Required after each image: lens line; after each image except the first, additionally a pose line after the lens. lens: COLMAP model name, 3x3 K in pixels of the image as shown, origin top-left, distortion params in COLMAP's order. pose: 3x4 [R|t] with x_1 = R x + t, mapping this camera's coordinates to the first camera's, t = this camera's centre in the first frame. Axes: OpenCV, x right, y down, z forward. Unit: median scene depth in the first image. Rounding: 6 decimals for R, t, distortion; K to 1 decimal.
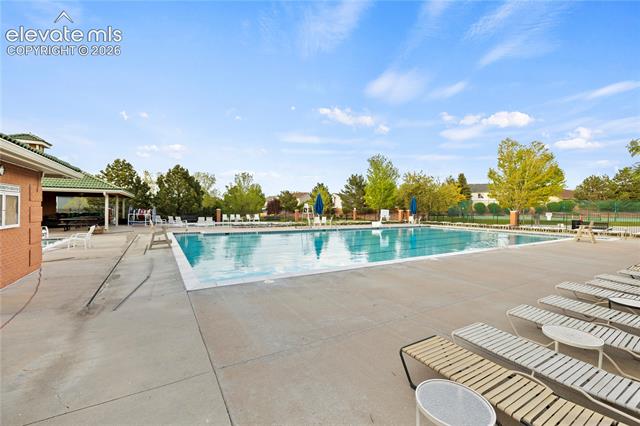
lens RADIAL K [[275.5, 0, 320.0], [0, 275.5, 213.0], [0, 0, 1]] dist [-0.000565, 0.000105]
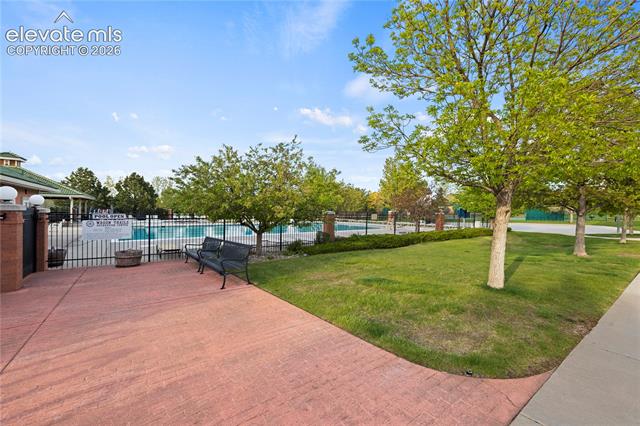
lens RADIAL K [[303.0, 0, 320.0], [0, 303.0, 213.0], [0, 0, 1]] dist [0.009642, 0.000454]
pose [[0.998708, -0.000781, -0.050813, 0.132368], [0.000608, 0.999994, -0.003415, 0.002960], [0.050815, 0.003380, 0.998702, -0.103358]]
